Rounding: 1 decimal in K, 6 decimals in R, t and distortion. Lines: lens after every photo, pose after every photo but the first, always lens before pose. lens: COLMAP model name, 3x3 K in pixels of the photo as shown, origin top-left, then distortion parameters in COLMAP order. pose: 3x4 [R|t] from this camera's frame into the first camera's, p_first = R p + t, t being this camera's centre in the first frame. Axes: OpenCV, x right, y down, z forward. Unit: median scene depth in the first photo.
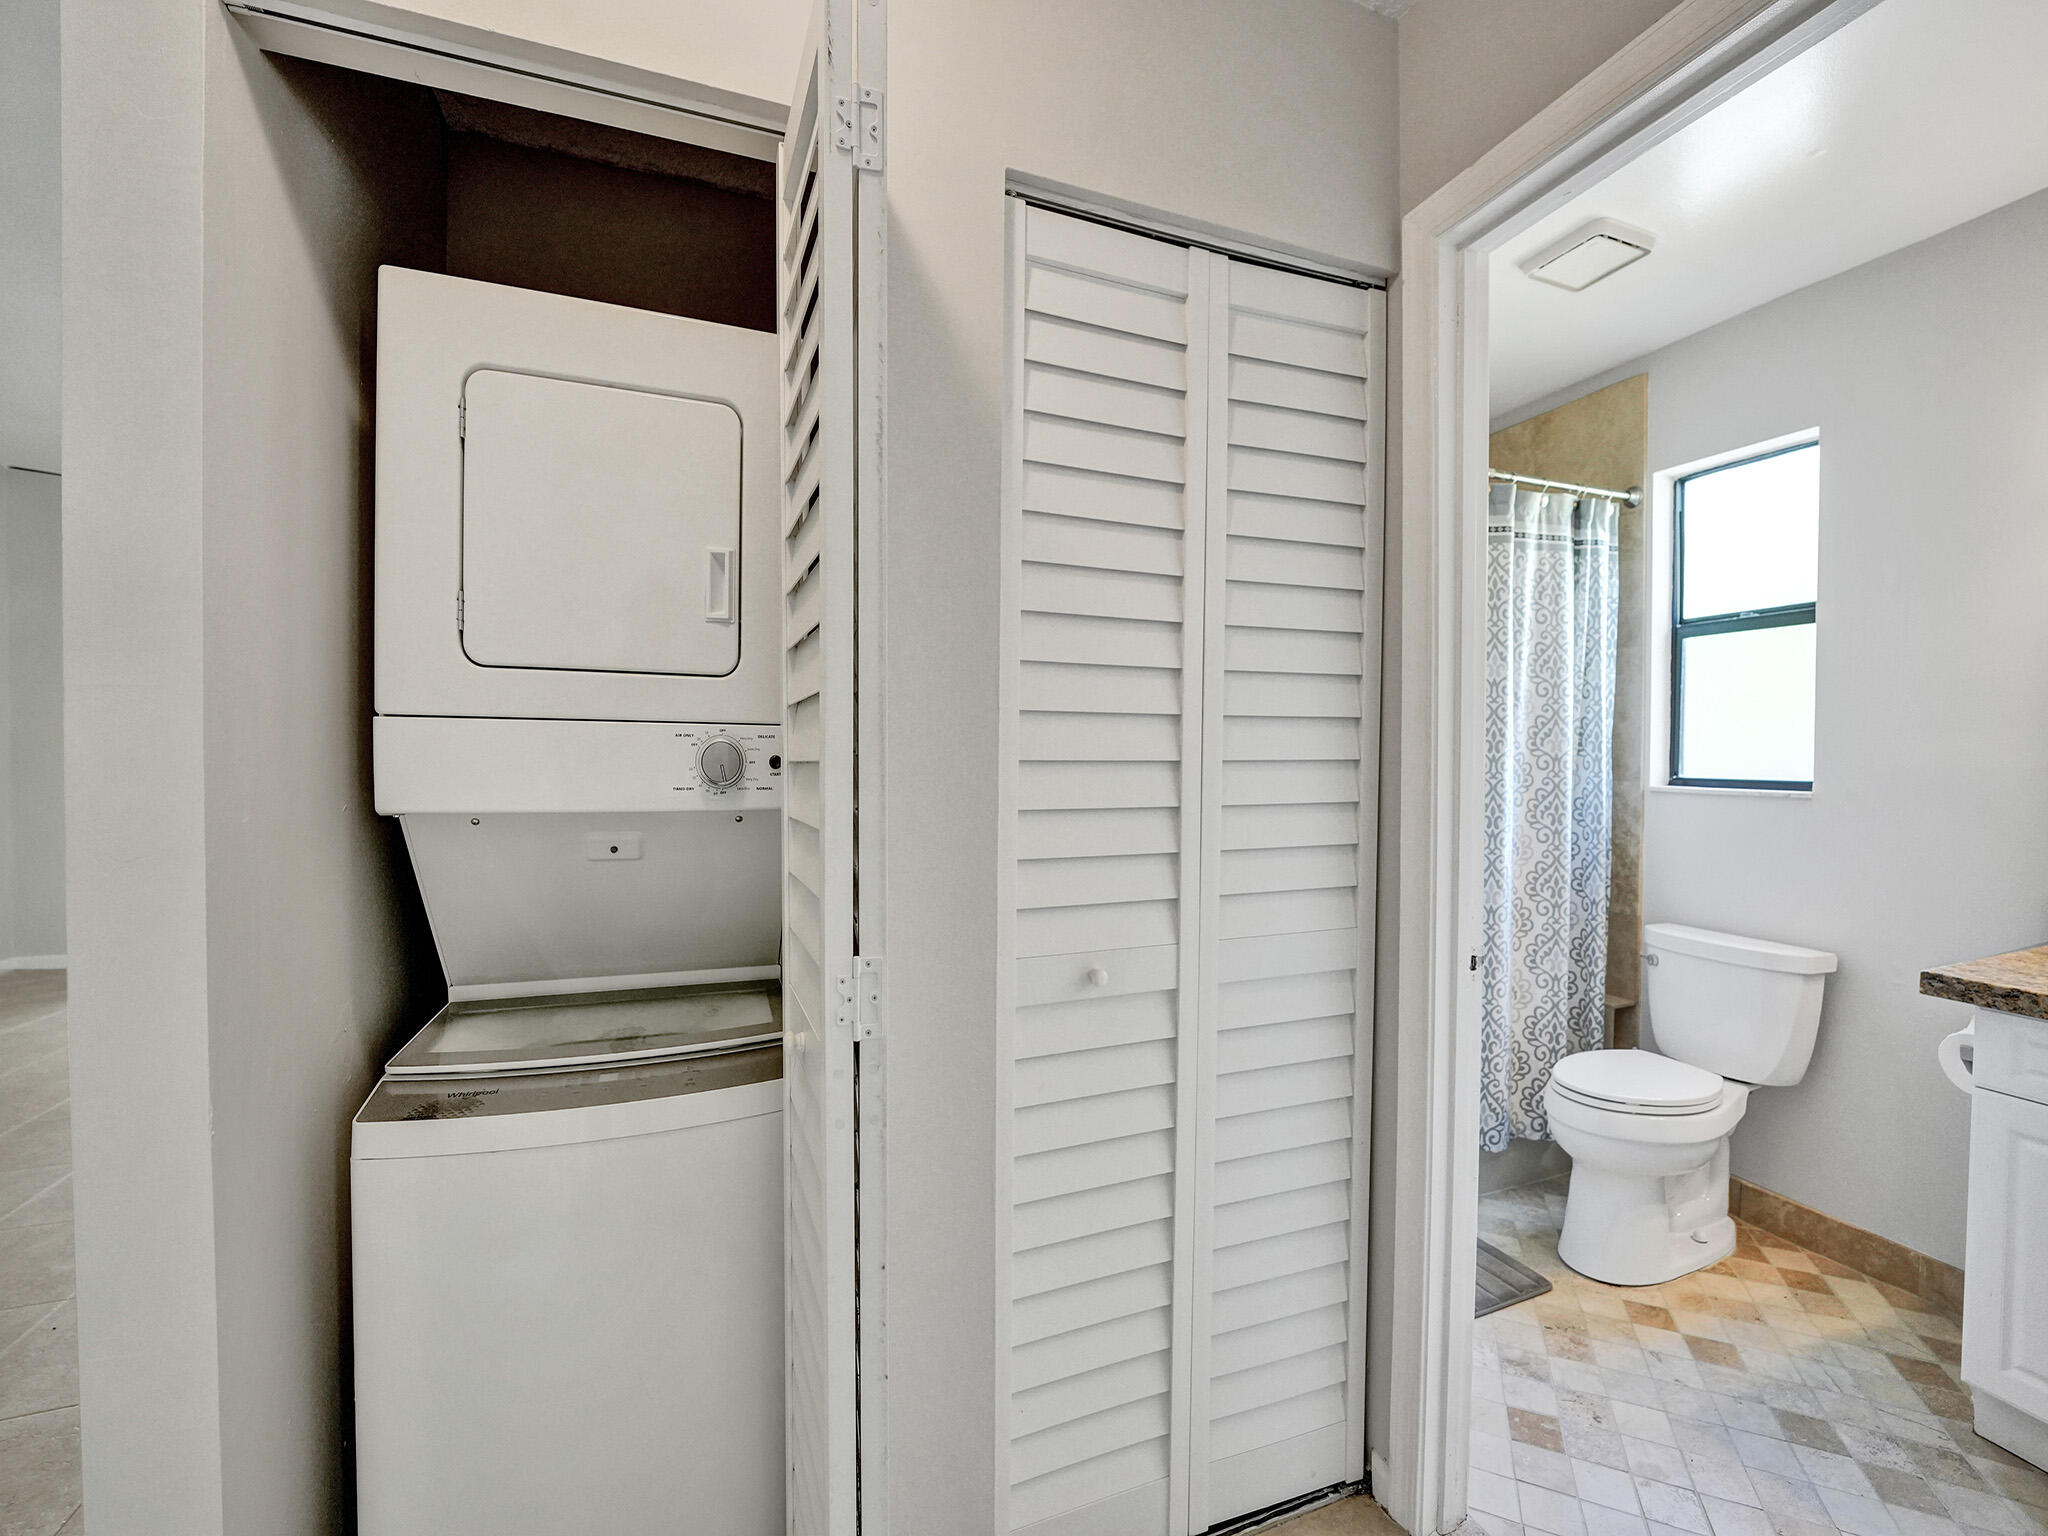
lens RADIAL K [[831.2, 0, 1039.3], [0, 831.2, 764.6], [0, 0, 1]] dist [-0.027132, 0.003379]
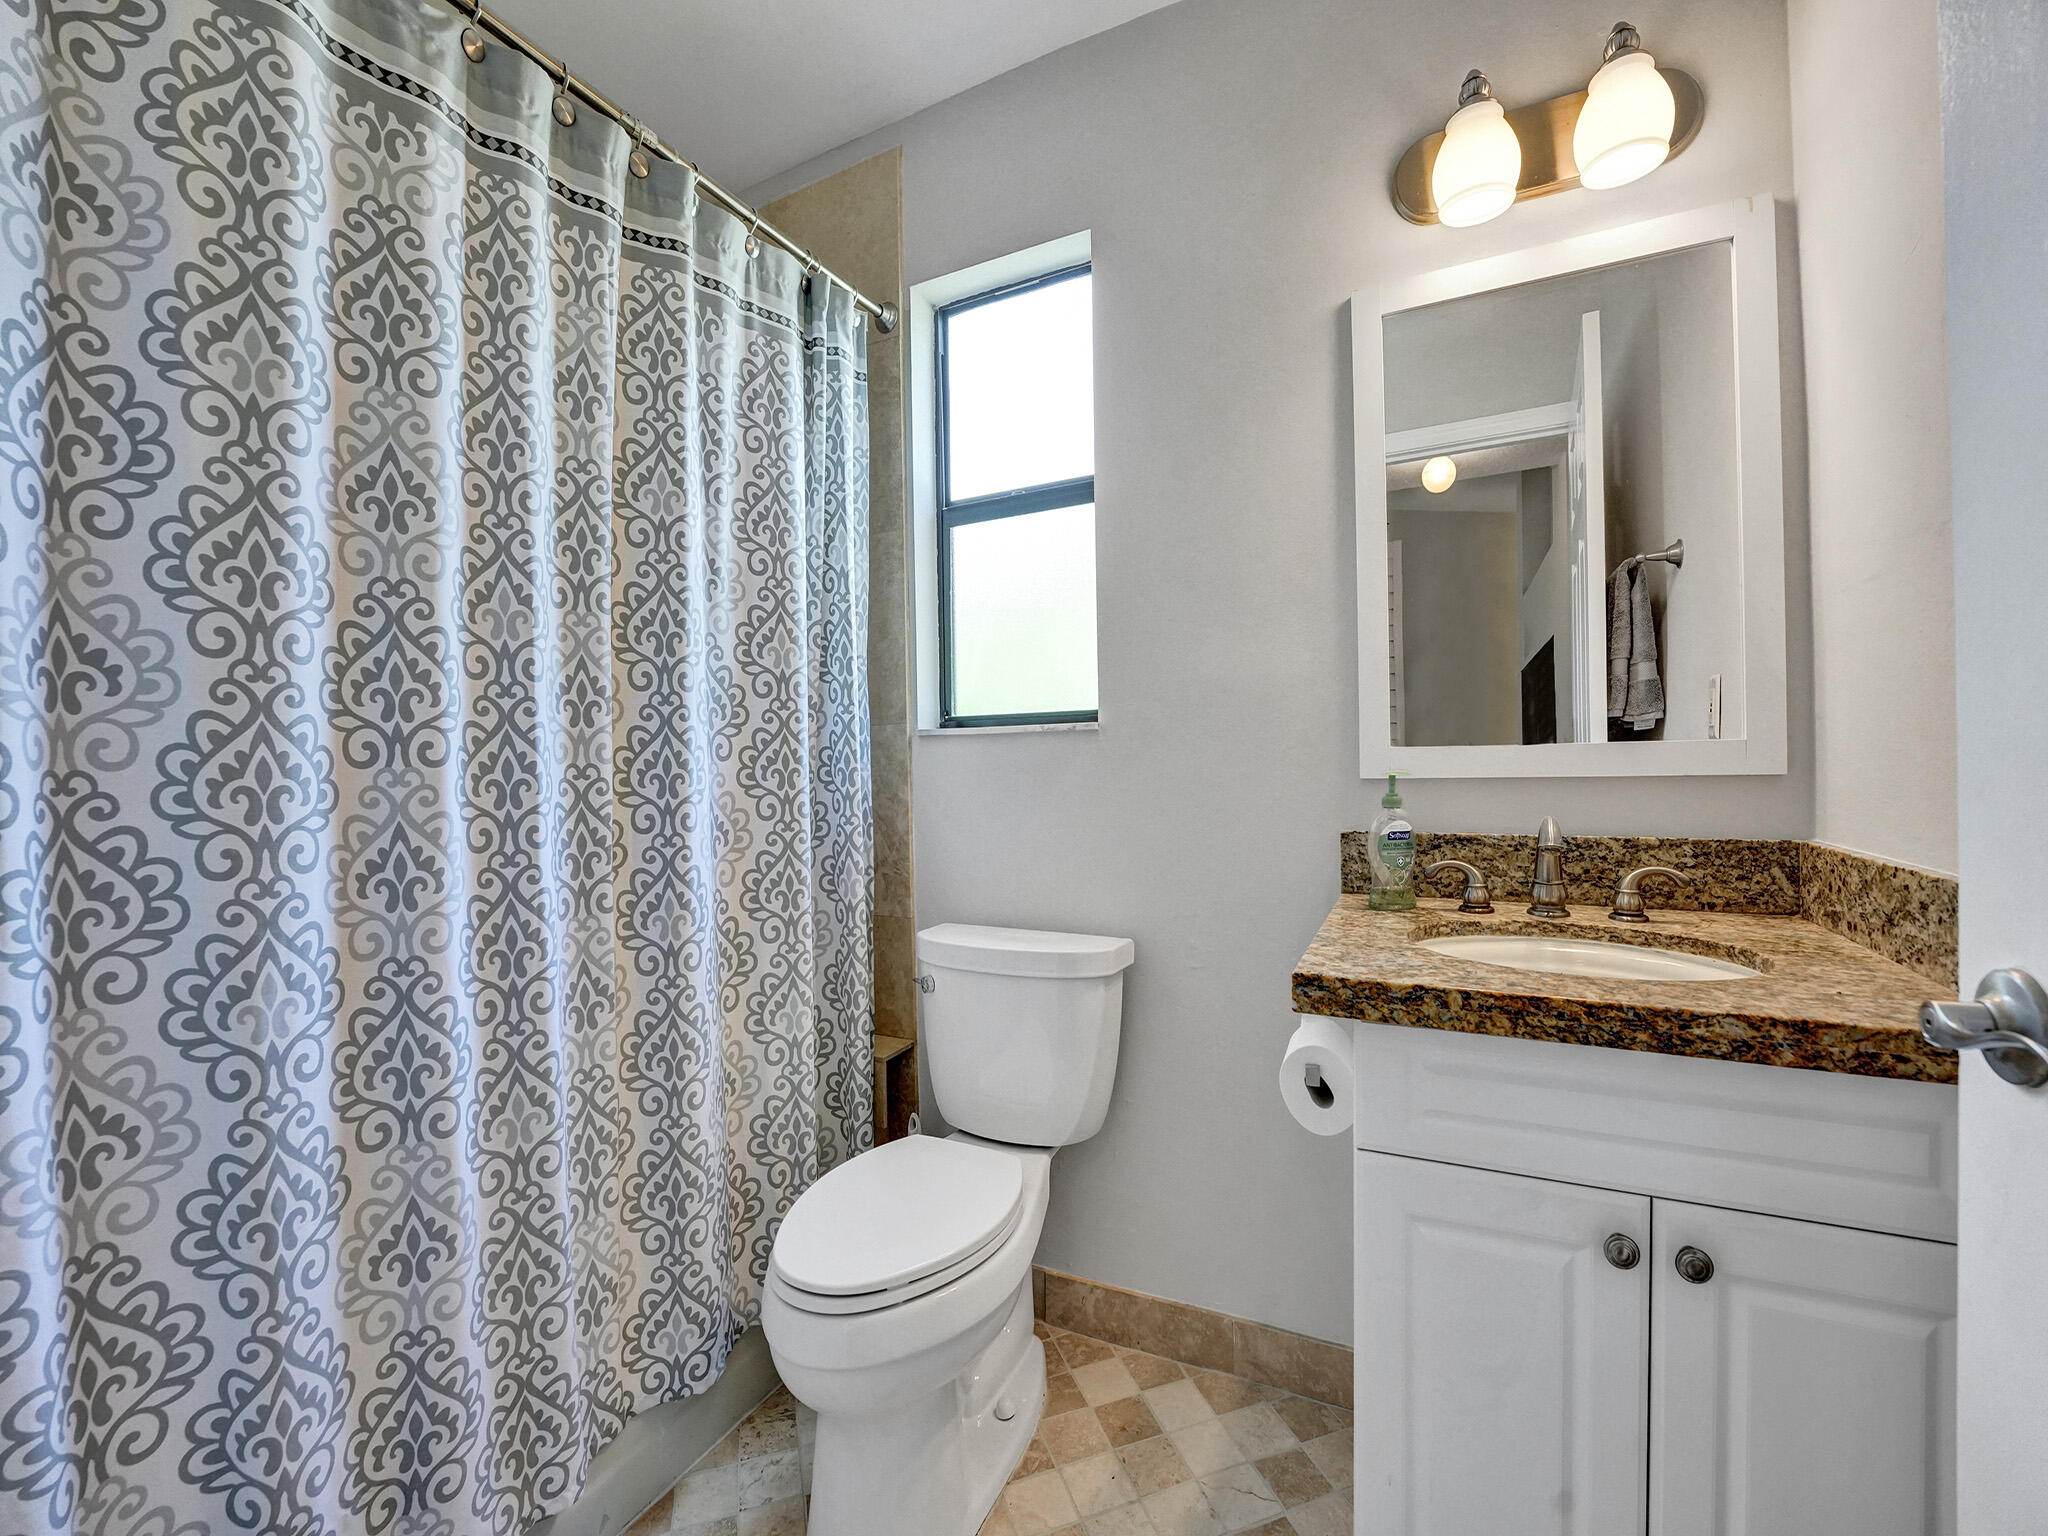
lens RADIAL K [[831.2, 0, 1015.7], [0, 831.2, 775.4], [0, 0, 1]] dist [-0.027132, 0.003379]
pose [[0.746013, -0.029401, 0.665282, 0.348239], [0.033169, 0.999425, 0.006973, 0.064780], [-0.665105, 0.016865, 0.746559, 0.432695]]
